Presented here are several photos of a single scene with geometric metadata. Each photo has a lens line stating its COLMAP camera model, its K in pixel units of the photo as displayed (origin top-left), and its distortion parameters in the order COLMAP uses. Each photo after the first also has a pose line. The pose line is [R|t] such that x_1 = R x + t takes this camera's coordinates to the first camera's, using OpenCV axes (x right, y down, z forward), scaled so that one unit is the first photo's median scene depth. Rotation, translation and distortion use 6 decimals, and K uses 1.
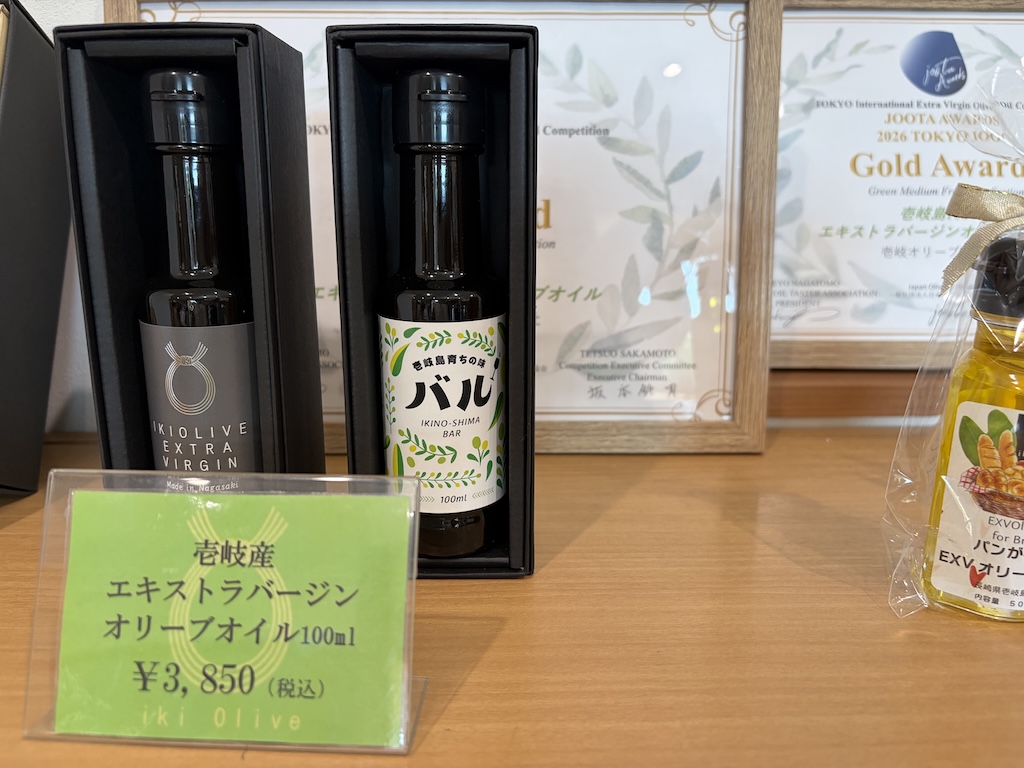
lens RADIAL K [[772.0, 0, 512.0], [0, 772.0, 384.0], [0, 0, 1]] dist [-0.008650, -0.006449]
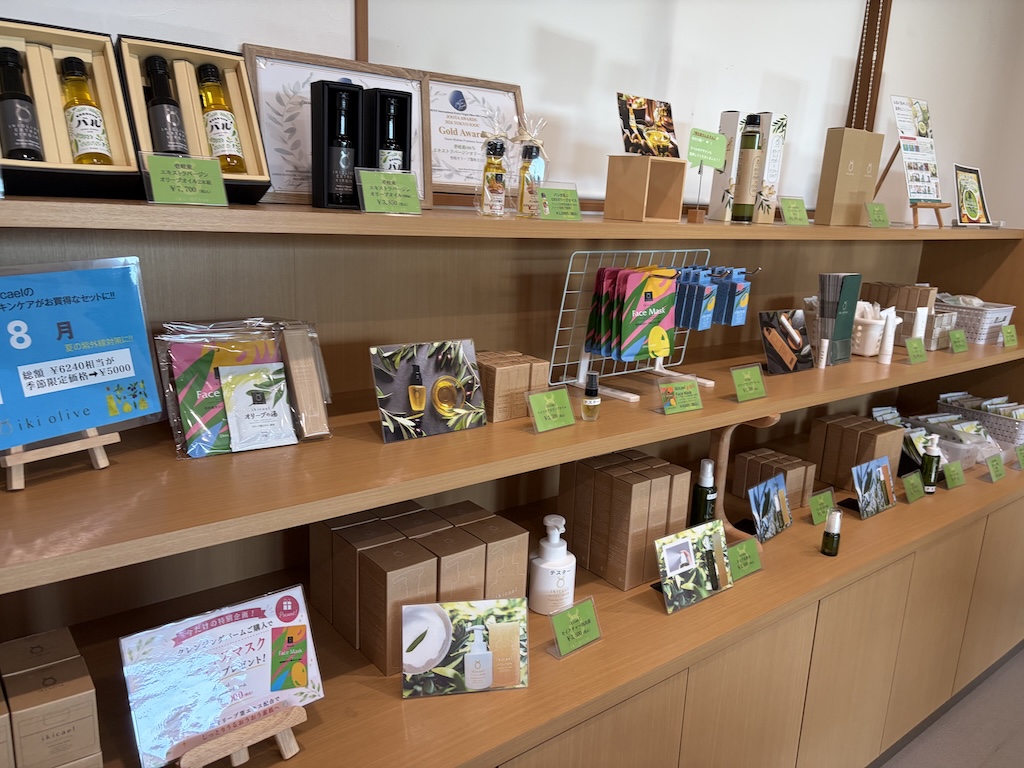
lens RADIAL K [[772.0, 0, 512.0], [0, 772.0, 384.0], [0, 0, 1]] dist [-0.008650, -0.006449]
pose [[0.791520, -0.105524, 0.601964, -2.488701], [0.093344, 0.994298, 0.051562, 1.149278], [-0.603972, 0.015377, 0.796857, -3.148881]]
